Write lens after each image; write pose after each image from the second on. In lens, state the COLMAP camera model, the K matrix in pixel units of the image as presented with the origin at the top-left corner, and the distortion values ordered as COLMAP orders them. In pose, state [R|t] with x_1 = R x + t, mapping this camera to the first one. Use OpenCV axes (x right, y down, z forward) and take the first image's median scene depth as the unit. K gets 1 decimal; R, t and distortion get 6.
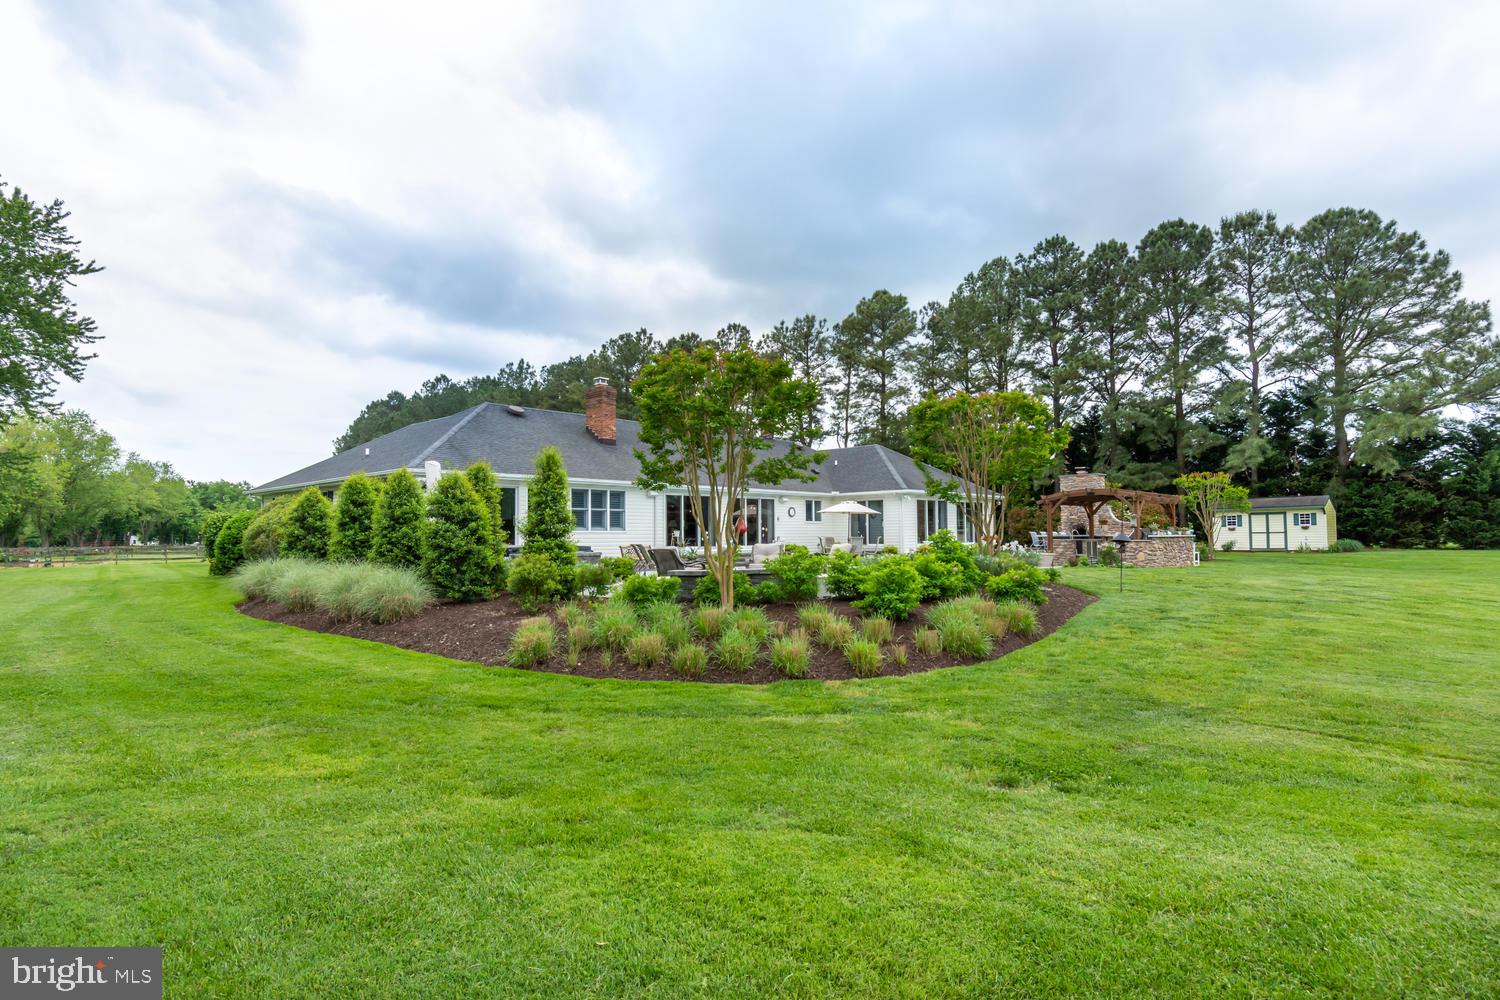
lens RADIAL K [[794.2, 0, 733.5], [0, 794.2, 507.0], [0, 0, 1]] dist [0.011670, -0.010141]
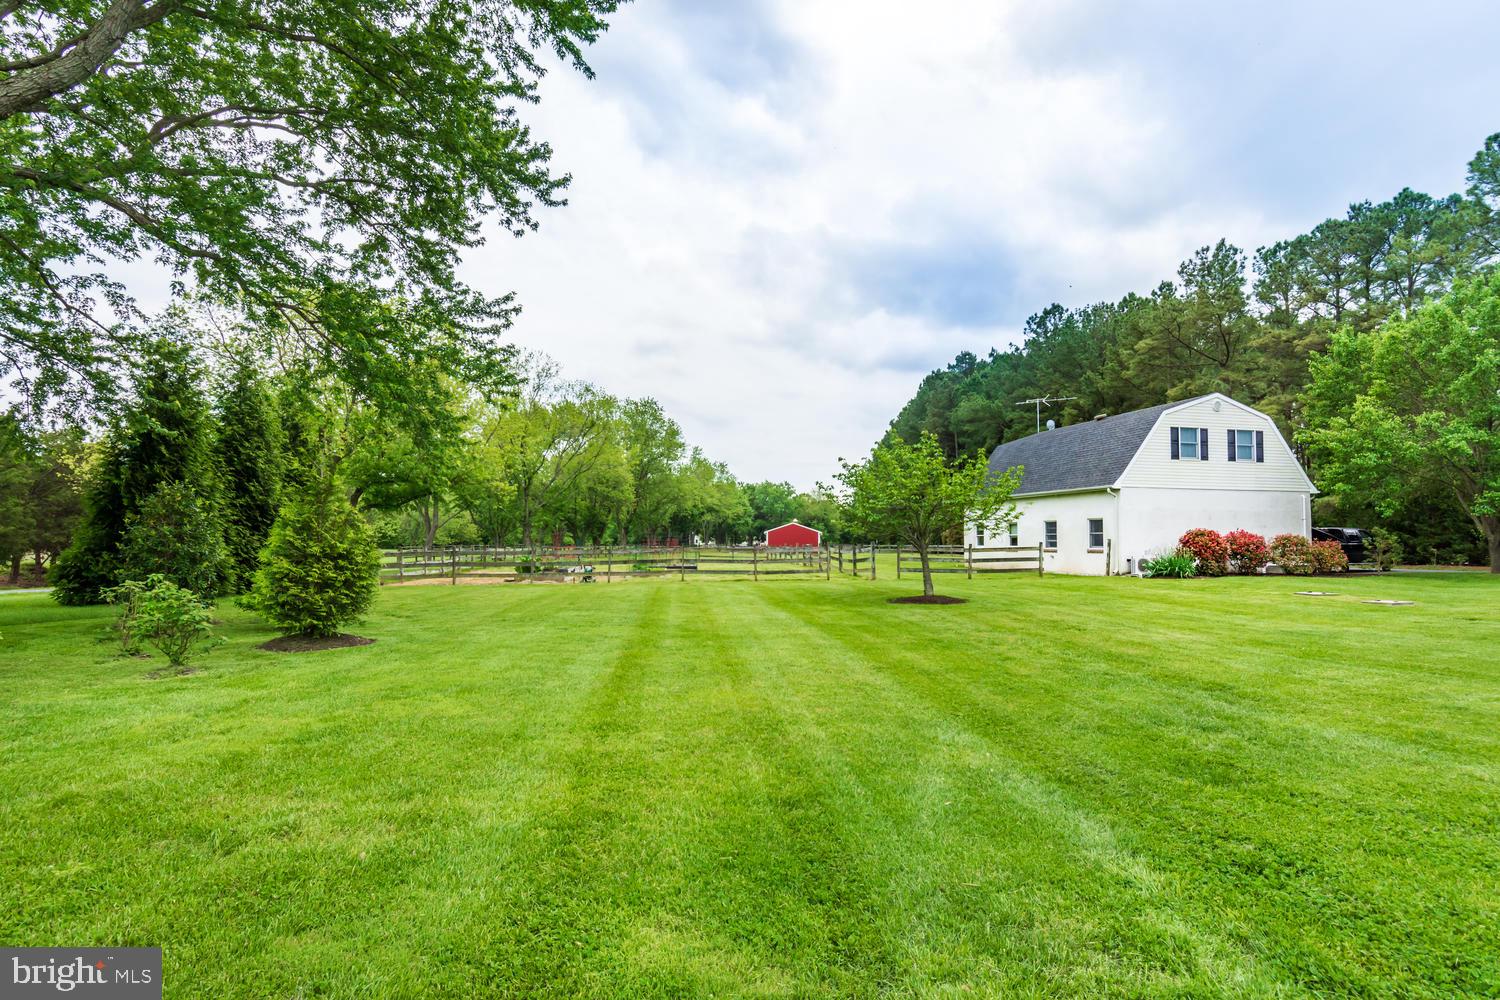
lens RADIAL K [[794.2, 0, 753.7], [0, 794.2, 505.1], [0, 0, 1]] dist [0.011670, -0.010141]
pose [[0.841352, -0.013197, -0.540326, -0.184642], [0.008891, 0.999905, -0.010578, 0.011304], [0.540414, 0.004096, 0.841389, 0.239419]]
